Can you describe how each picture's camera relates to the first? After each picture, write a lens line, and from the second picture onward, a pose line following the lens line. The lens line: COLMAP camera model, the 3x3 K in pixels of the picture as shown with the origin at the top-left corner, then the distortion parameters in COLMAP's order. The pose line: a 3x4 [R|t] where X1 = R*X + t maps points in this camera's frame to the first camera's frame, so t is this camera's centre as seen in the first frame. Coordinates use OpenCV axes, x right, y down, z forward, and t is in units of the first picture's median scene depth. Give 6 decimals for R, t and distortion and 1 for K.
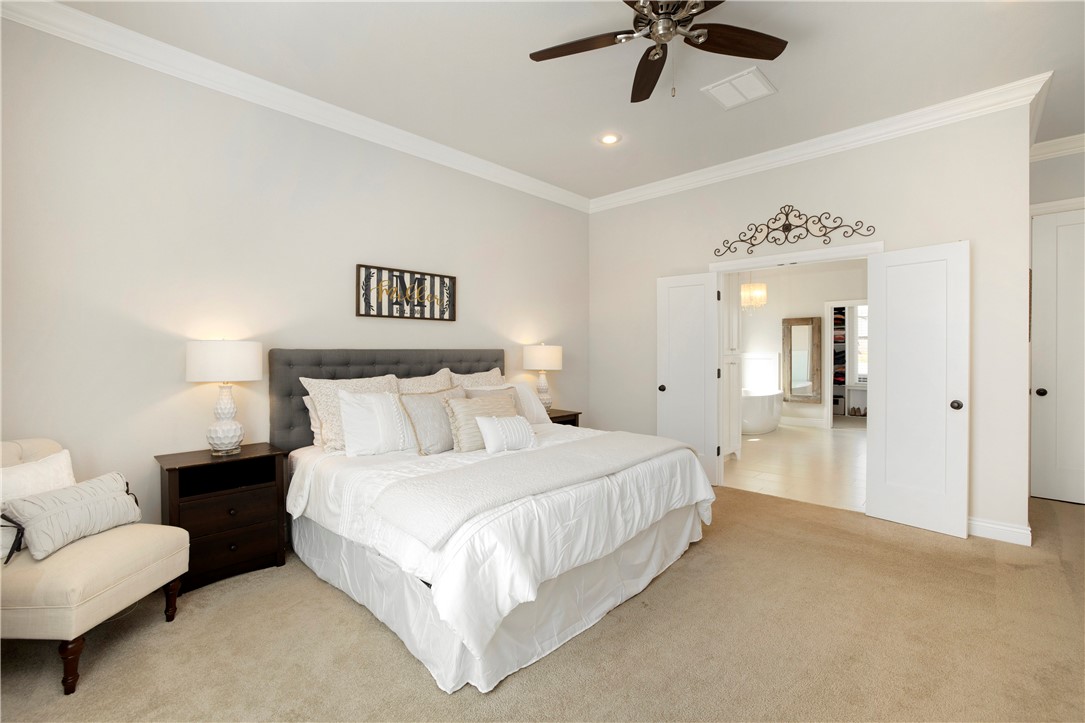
lens RADIAL K [[475.7, 0, 537.7], [0, 475.7, 357.6], [0, 0, 1]] dist [-0.003558, -0.000095]
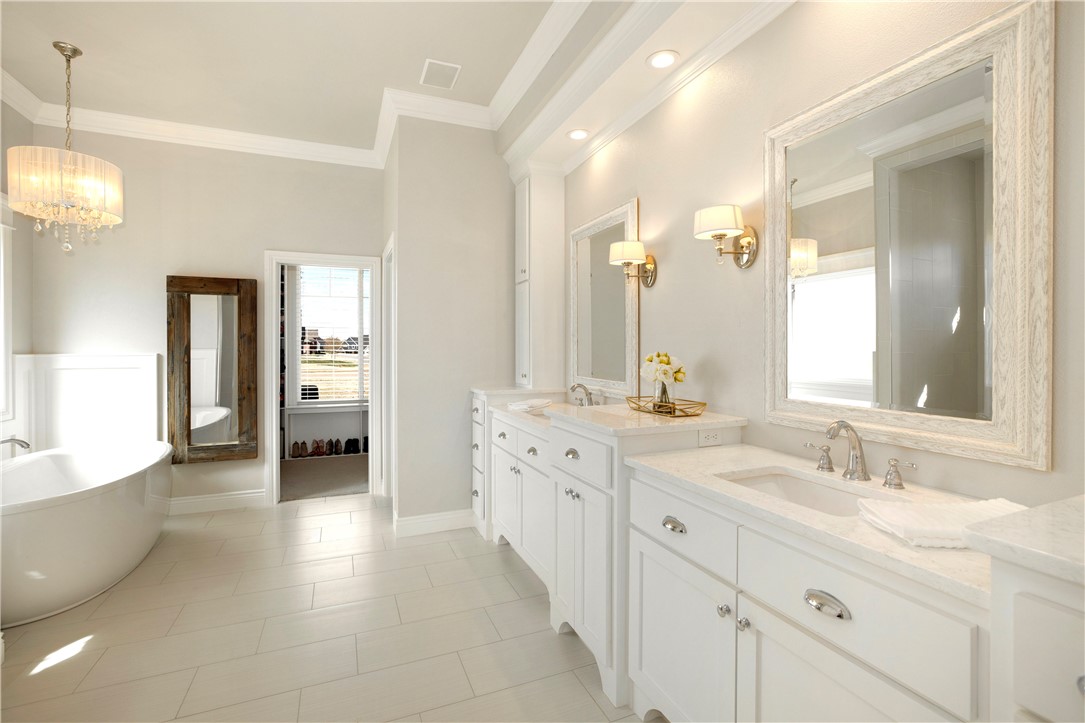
lens RADIAL K [[475.7, 0, 535.1], [0, 475.7, 352.0], [0, 0, 1]] dist [-0.003558, -0.000095]
pose [[0.402527, -0.001440, 0.915407, 0.345171], [0.004552, 0.999990, -0.000429, -0.013757], [-0.915397, 0.004340, 0.402530, 0.706122]]
